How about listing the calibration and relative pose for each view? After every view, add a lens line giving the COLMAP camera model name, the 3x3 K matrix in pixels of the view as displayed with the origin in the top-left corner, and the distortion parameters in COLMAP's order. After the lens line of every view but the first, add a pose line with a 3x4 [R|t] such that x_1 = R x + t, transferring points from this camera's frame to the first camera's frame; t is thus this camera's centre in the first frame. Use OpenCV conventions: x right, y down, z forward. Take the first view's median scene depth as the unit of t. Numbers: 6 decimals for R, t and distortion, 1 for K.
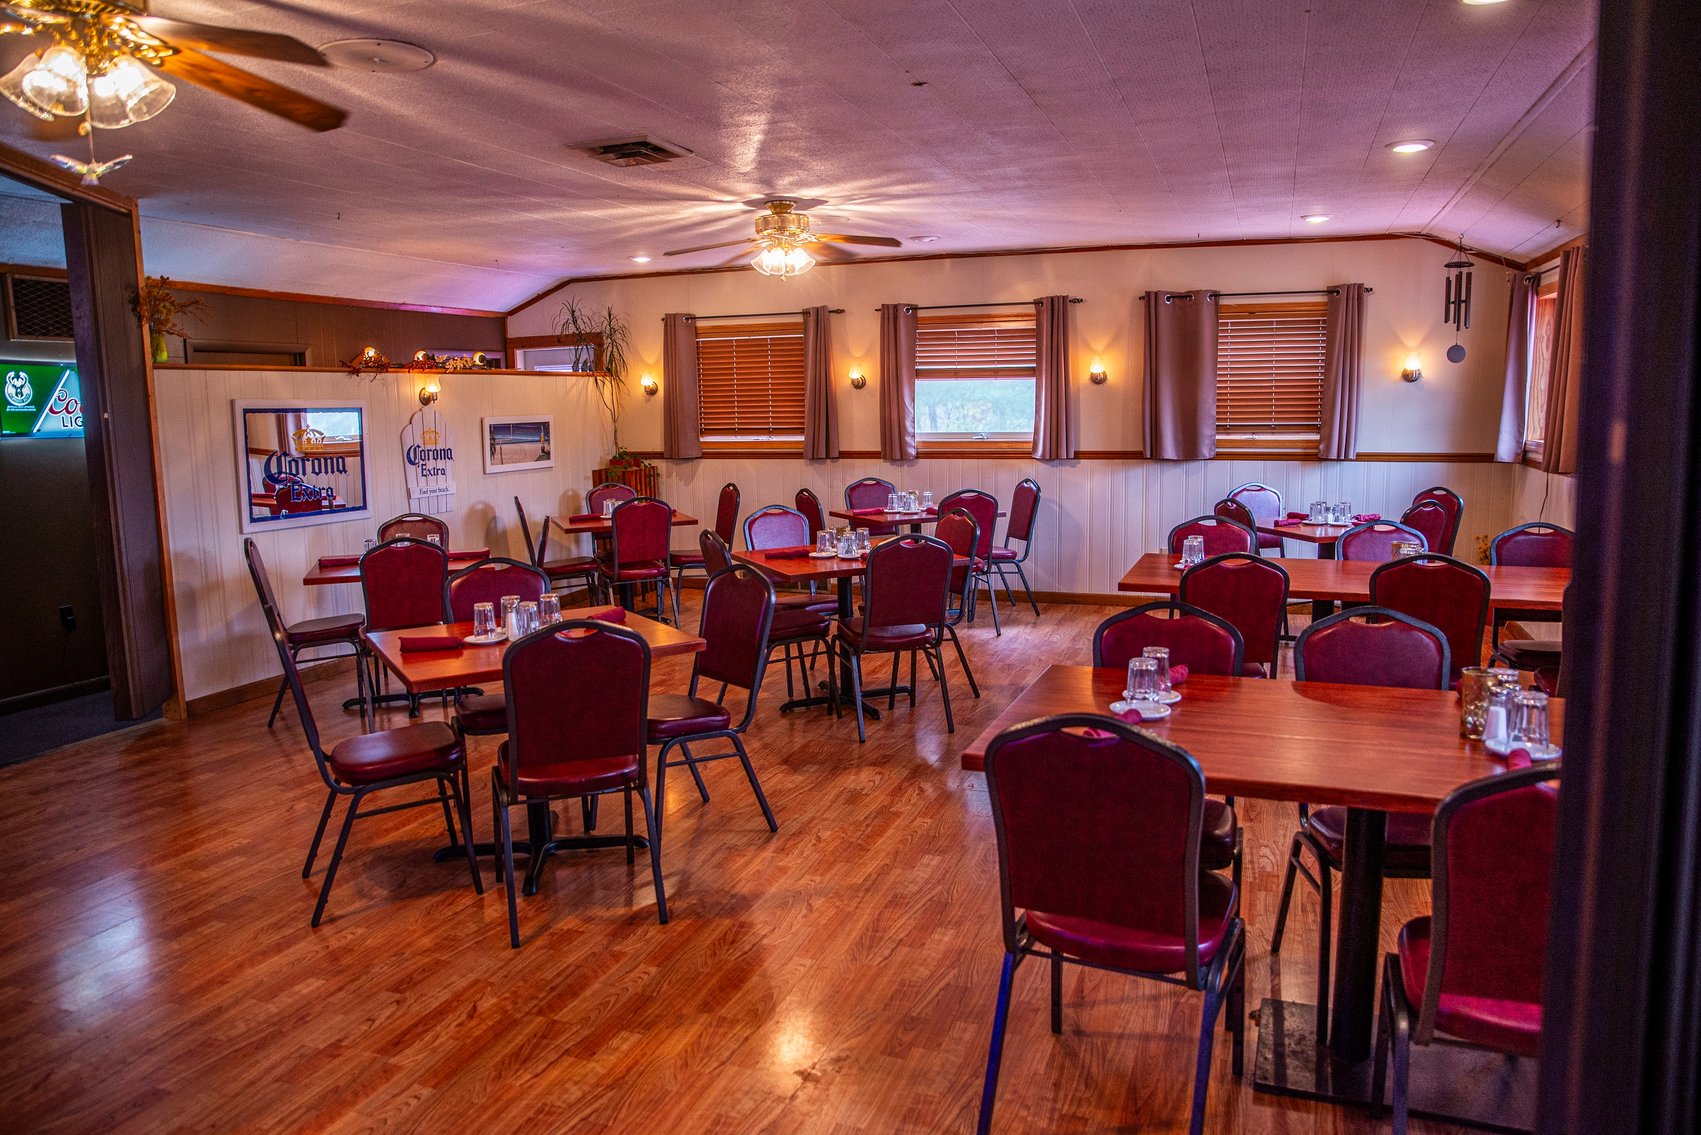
lens RADIAL K [[1173.9, 0, 843.3], [0, 1173.9, 566.5], [0, 0, 1]] dist [-0.136120, 0.110217]
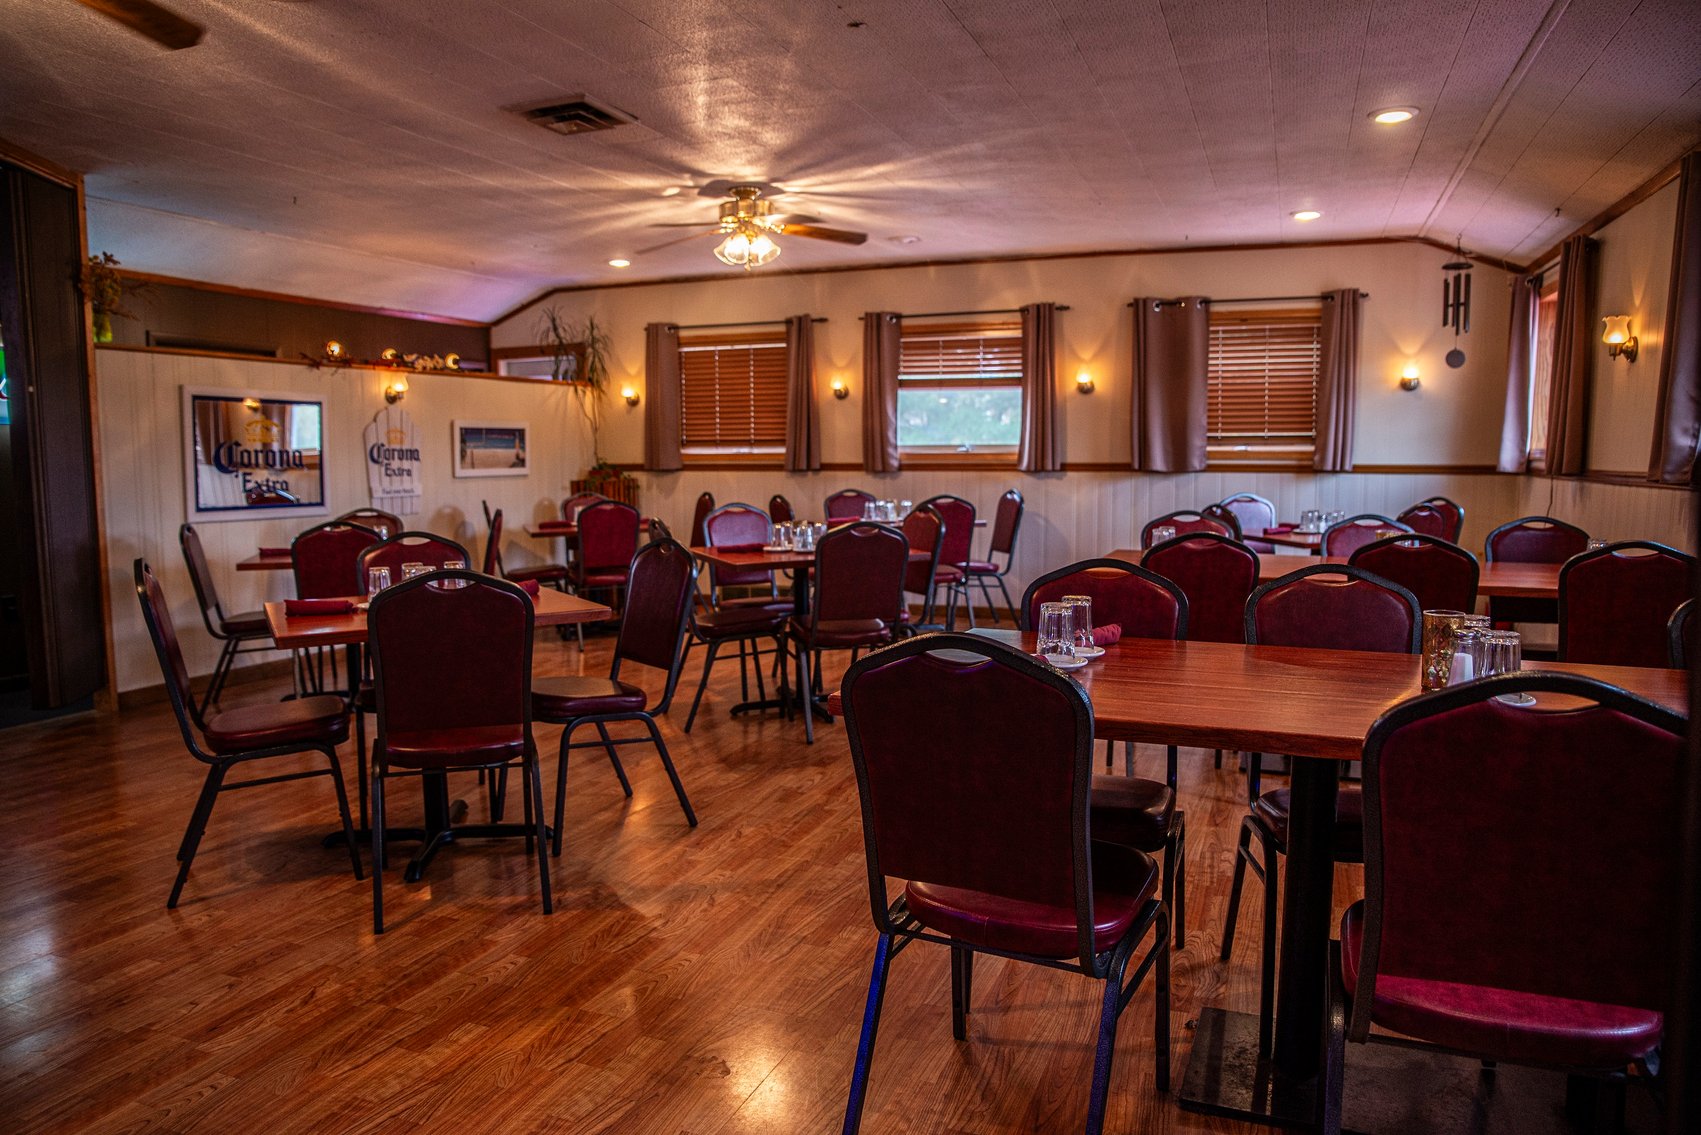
lens RADIAL K [[1164.6, 0, 835.9], [0, 1164.6, 566.2], [0, 0, 1]] dist [-0.136708, 0.102798]
pose [[0.999630, 0.013865, -0.023382, 0.048612], [-0.014799, 0.999080, -0.040260, 0.038406], [0.022802, 0.040591, 0.998916, 0.055257]]
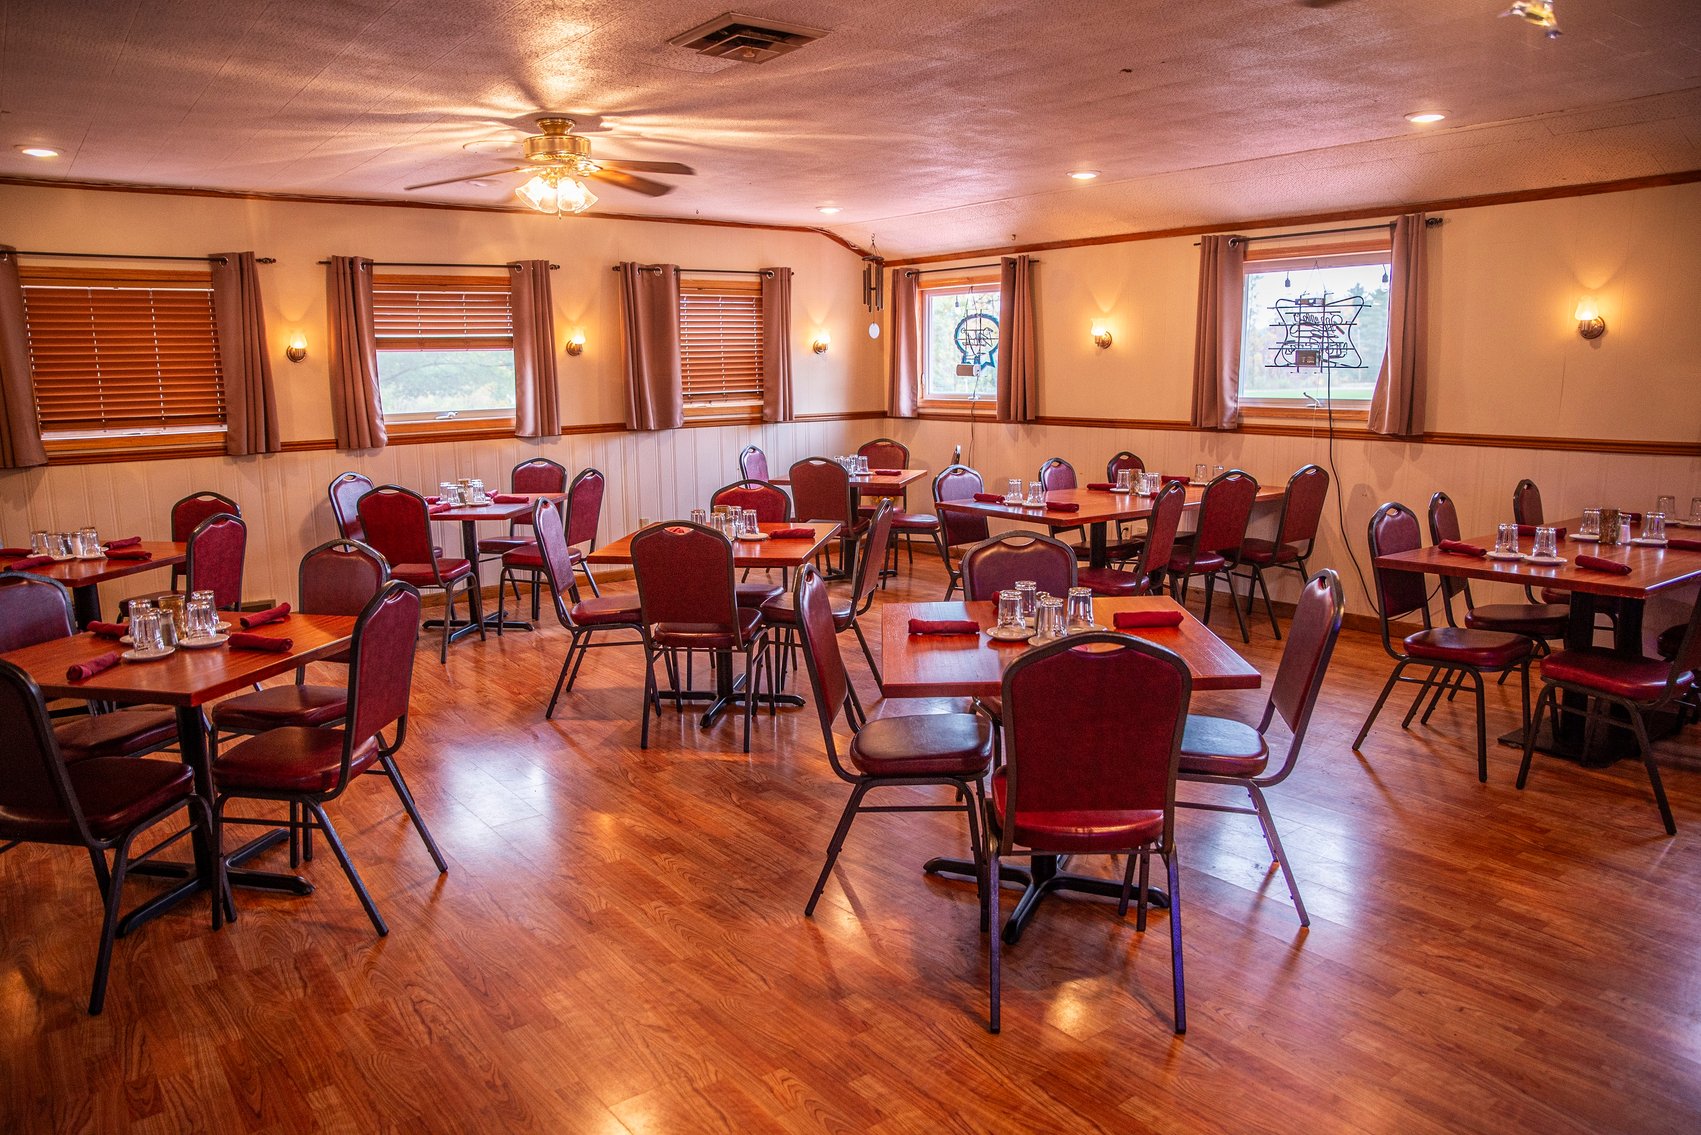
lens RADIAL K [[1173.9, 0, 843.3], [0, 1173.9, 566.5], [0, 0, 1]] dist [-0.136120, 0.110217]
pose [[0.522801, -0.137259, 0.841332, -0.670536], [0.121404, 0.988880, 0.085891, -0.054589], [-0.843765, 0.057237, 0.533651, 0.422300]]
